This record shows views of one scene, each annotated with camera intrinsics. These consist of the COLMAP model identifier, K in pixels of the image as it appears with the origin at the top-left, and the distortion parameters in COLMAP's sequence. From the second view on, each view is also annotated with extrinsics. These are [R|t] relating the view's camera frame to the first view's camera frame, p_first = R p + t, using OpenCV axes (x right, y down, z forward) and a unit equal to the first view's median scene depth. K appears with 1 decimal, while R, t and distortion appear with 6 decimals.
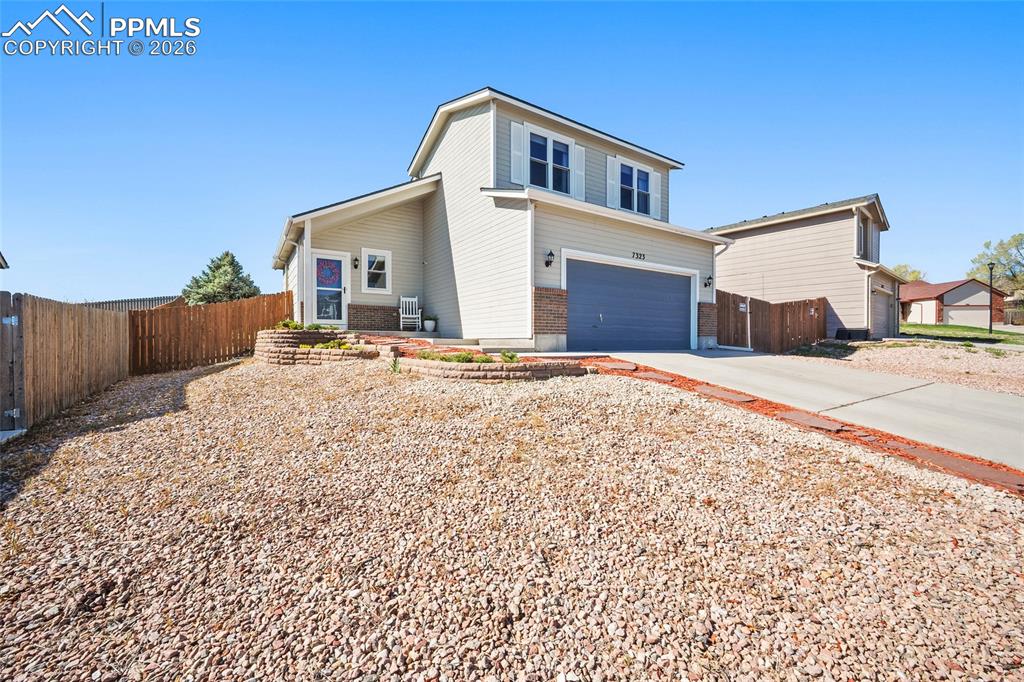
lens RADIAL K [[397.8, 0, 506.3], [0, 397.8, 345.0], [0, 0, 1]] dist [-0.003987, -0.000467]
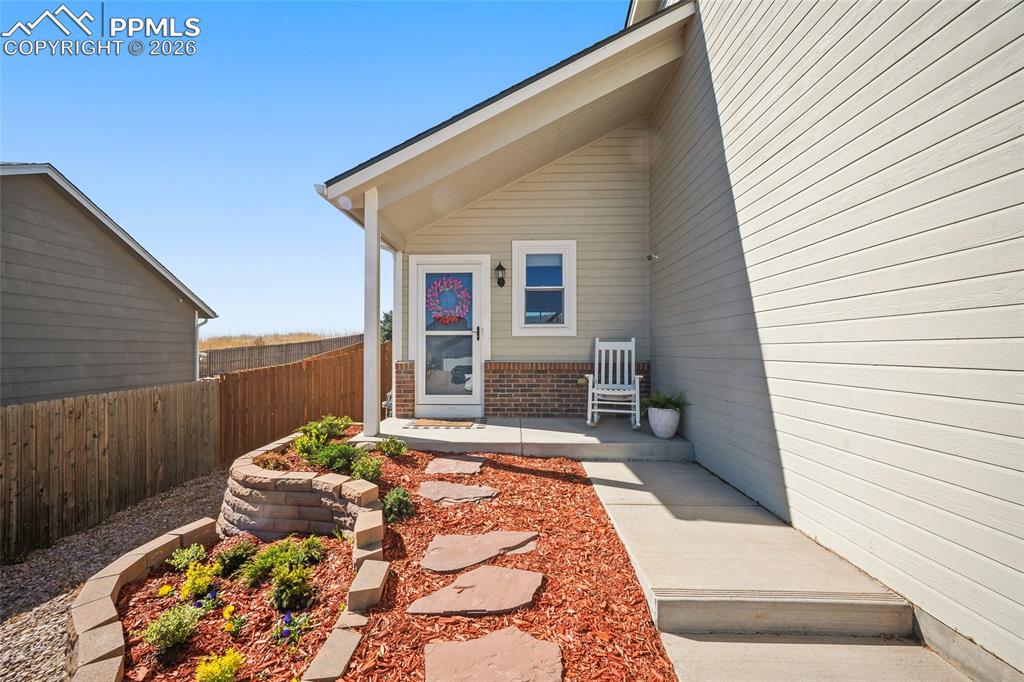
lens RADIAL K [[397.8, 0, 508.2], [0, 397.8, 345.8], [0, 0, 1]] dist [-0.003987, -0.000467]
pose [[0.820971, -0.004246, -0.570954, -0.102562], [-0.004074, 0.999903, -0.013293, -0.117486], [0.570956, 0.013239, 0.820874, 0.630257]]
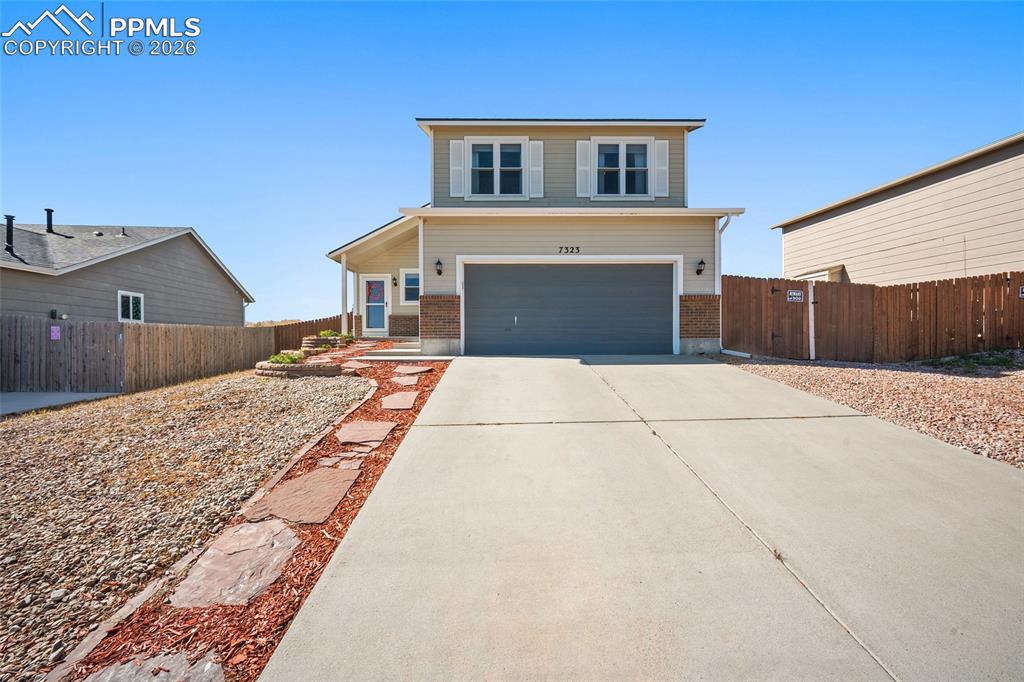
lens RADIAL K [[397.8, 0, 514.7], [0, 397.8, 346.9], [0, 0, 1]] dist [-0.003987, -0.000467]
pose [[0.854571, -0.000036, -0.519334, 0.590086], [-0.000097, 1.000000, -0.000230, -0.003868], [0.519334, 0.000247, 0.854571, 0.142940]]
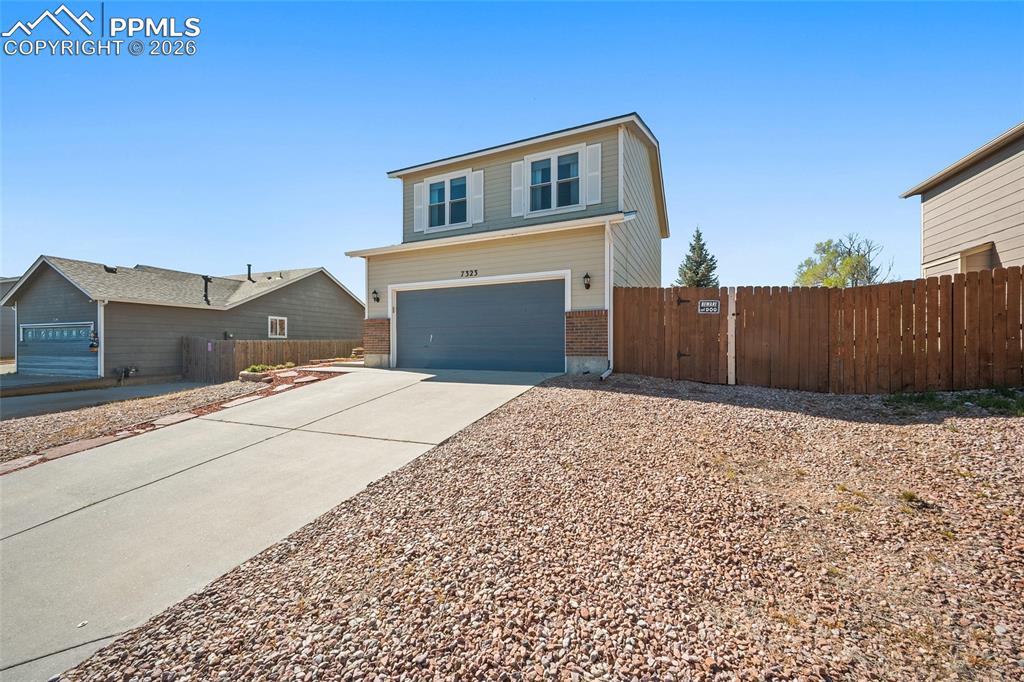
lens RADIAL K [[397.8, 0, 520.2], [0, 397.8, 347.8], [0, 0, 1]] dist [-0.003987, -0.000467]
pose [[0.544543, 0.003139, -0.838727, 1.034465], [-0.005733, 0.999984, 0.000021, -0.036099], [0.838714, 0.004797, 0.544552, 0.489561]]
